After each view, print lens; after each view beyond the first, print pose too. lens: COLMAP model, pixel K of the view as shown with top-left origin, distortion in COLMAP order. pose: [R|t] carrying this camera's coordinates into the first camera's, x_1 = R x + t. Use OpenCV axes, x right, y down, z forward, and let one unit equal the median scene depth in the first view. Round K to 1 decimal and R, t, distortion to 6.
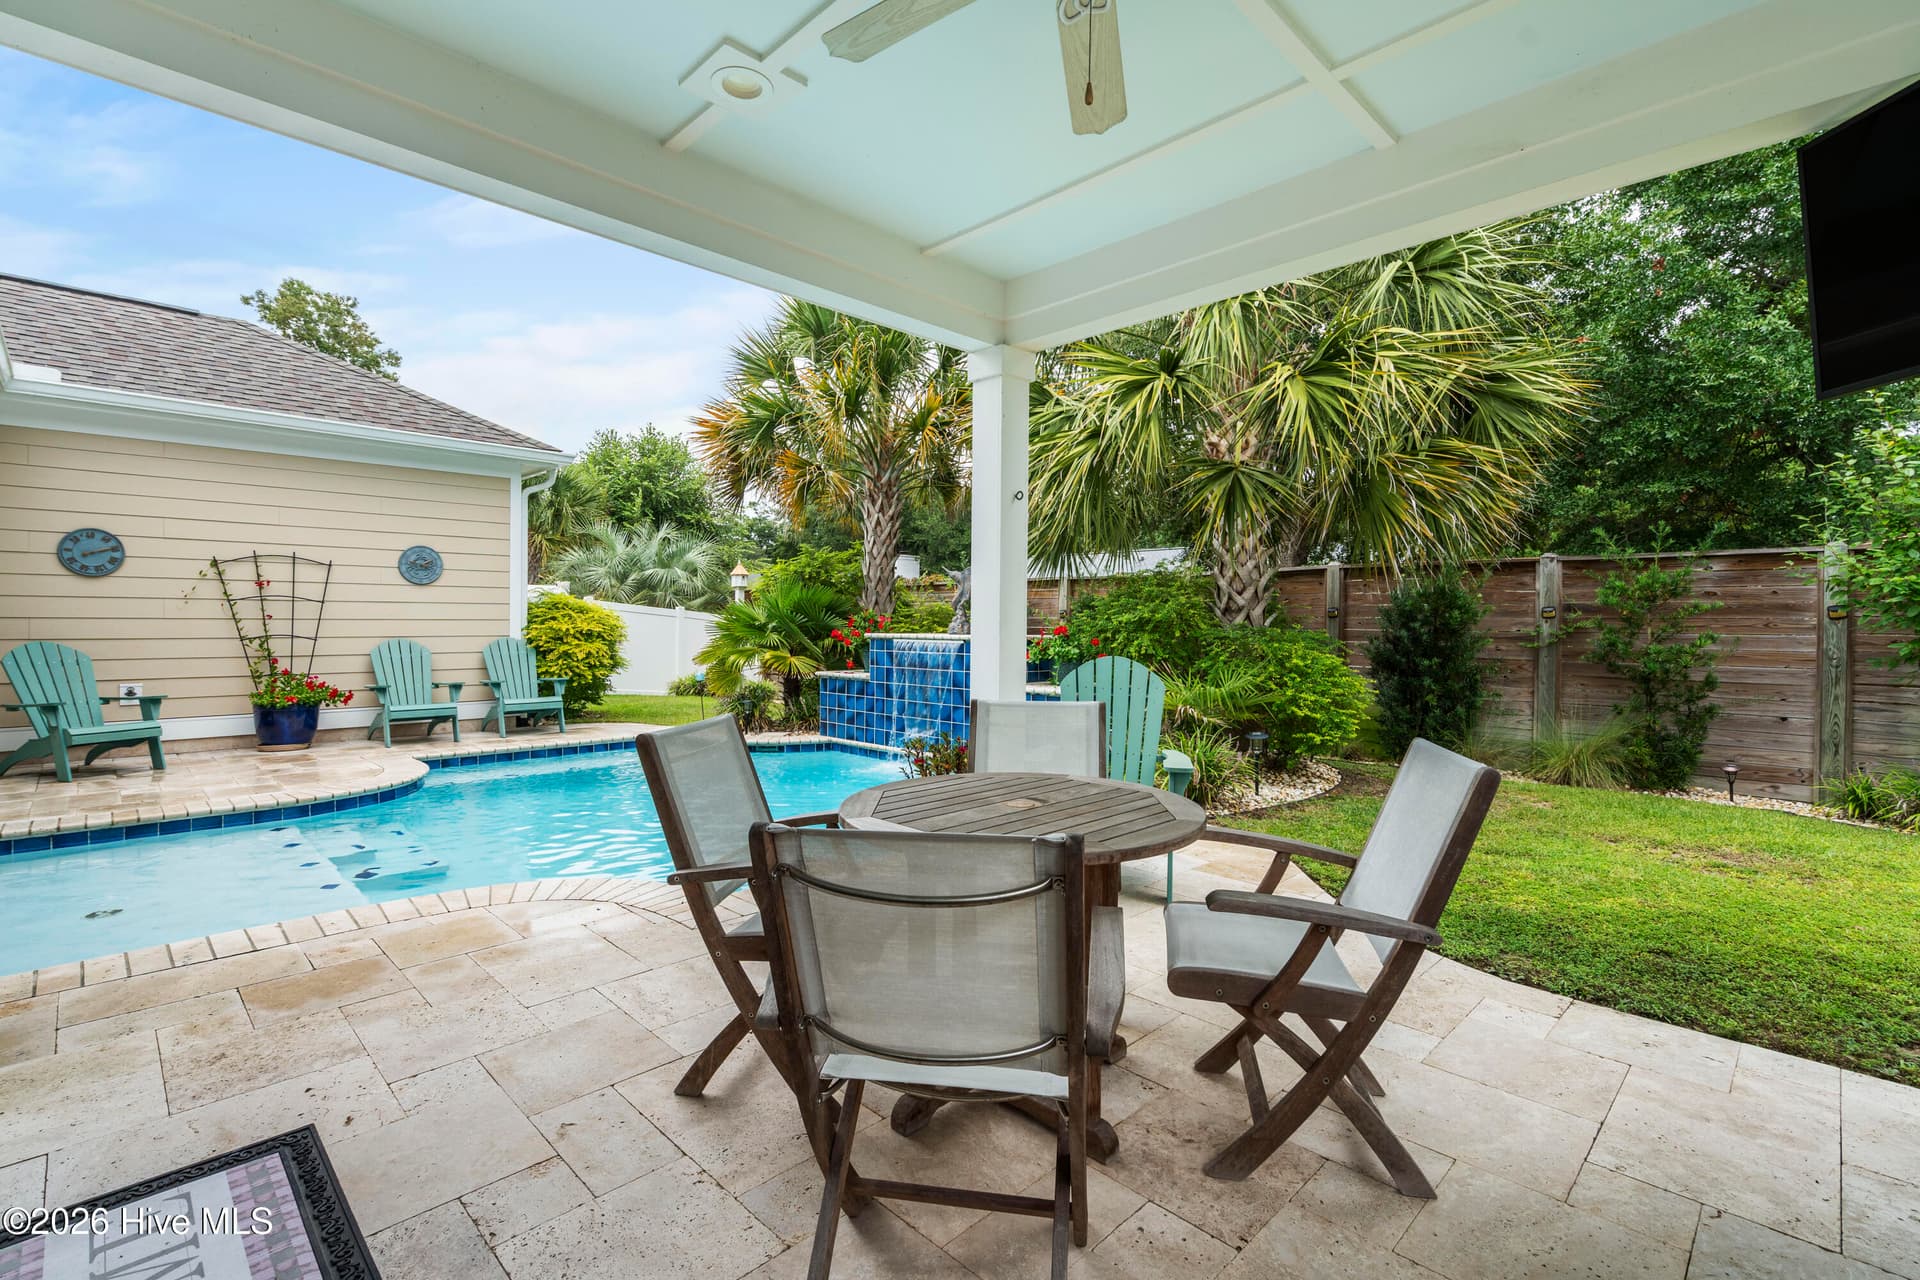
lens RADIAL K [[875.7, 0, 960.0], [0, 875.7, 640.0], [0, 0, 1]] dist [0.000770, 0.000238]
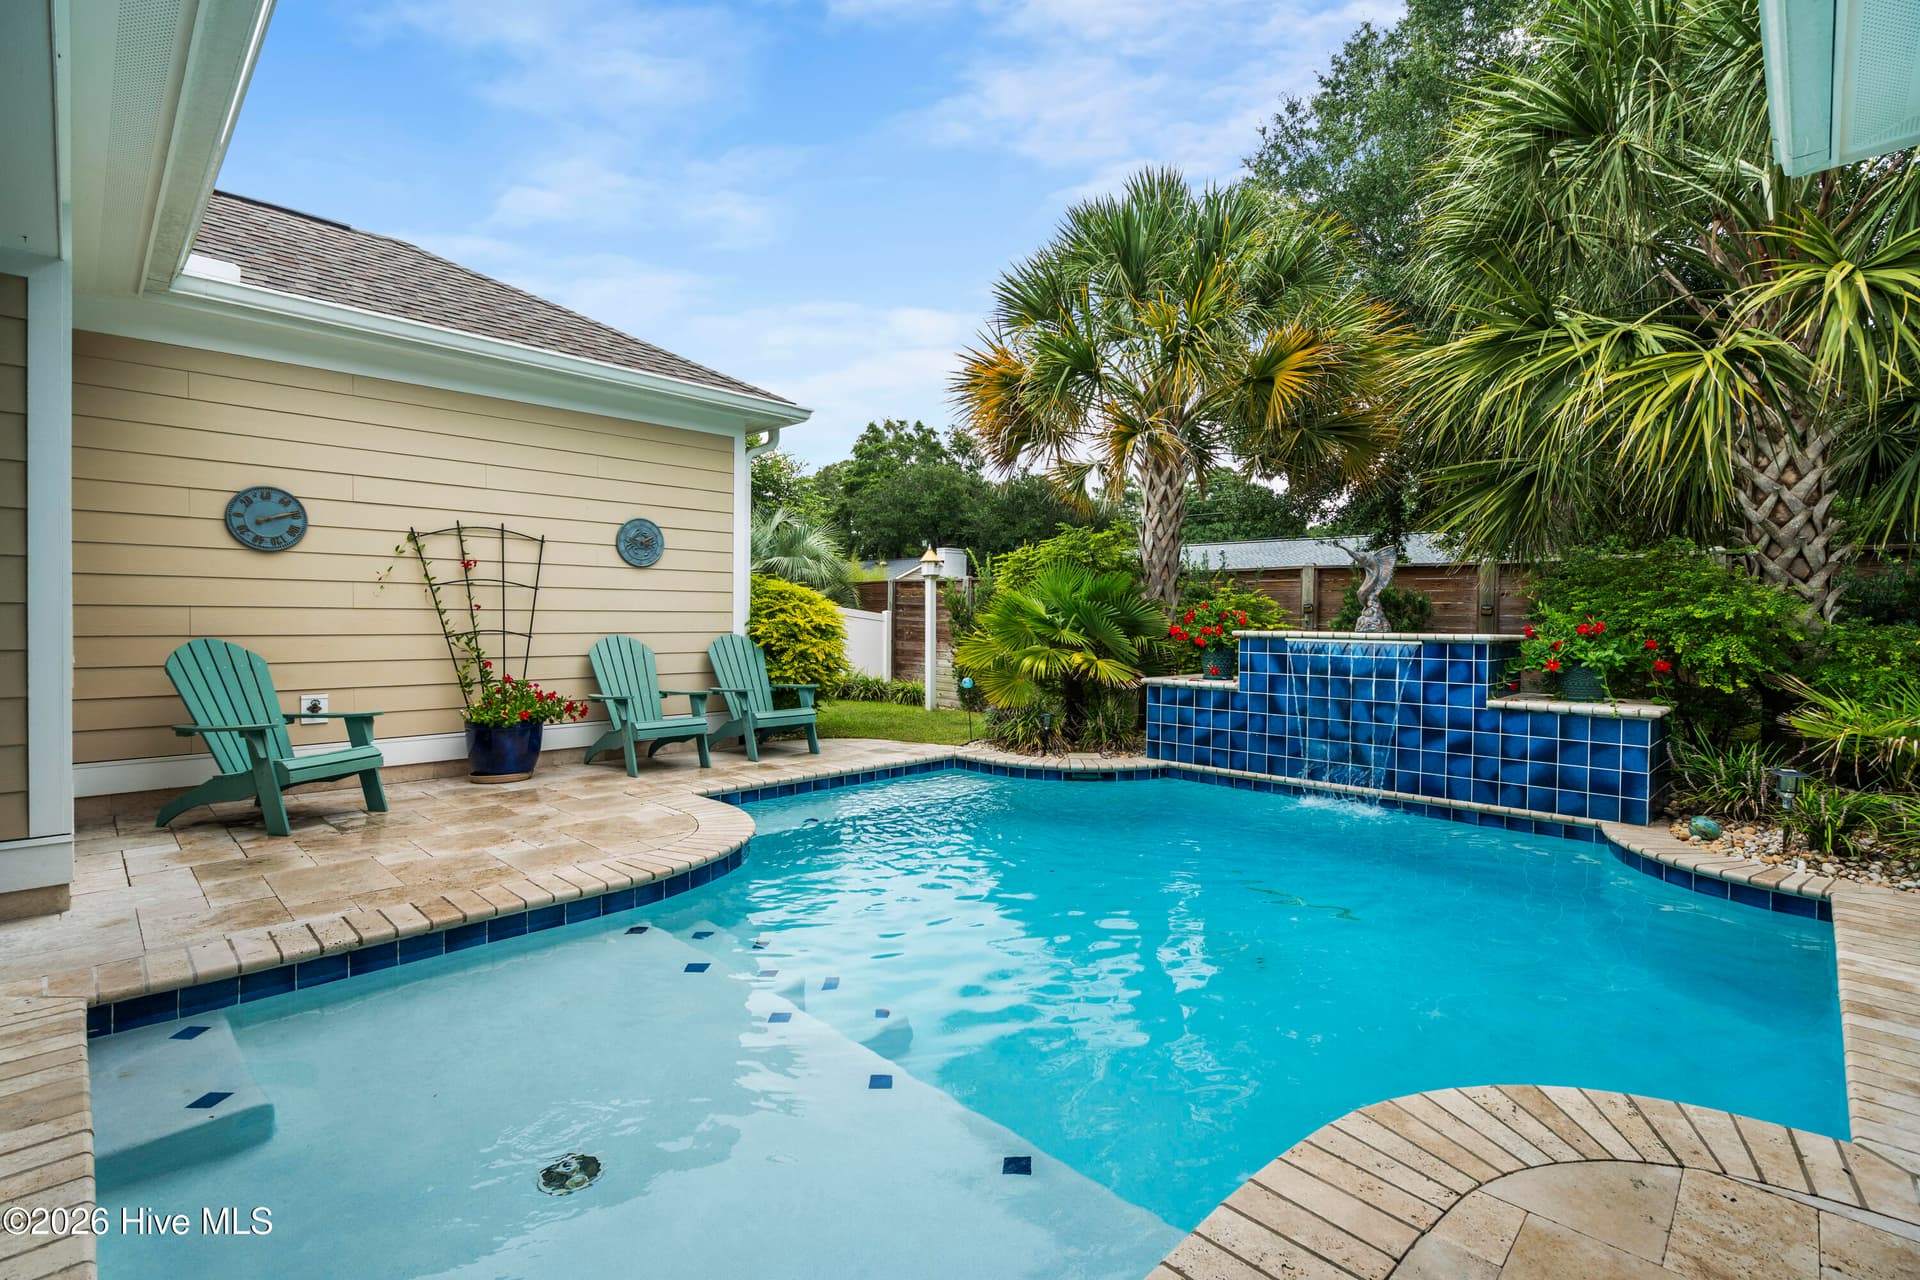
lens RADIAL K [[866.5, 0, 960.0], [0, 866.5, 640.0], [0, 0, 1]] dist [-0.001573, -0.000014]
pose [[0.999879, 0.003318, 0.015185, -0.373752], [-0.003395, 0.999981, 0.005060, -0.002637], [-0.015168, -0.005111, 0.999872, 0.231061]]
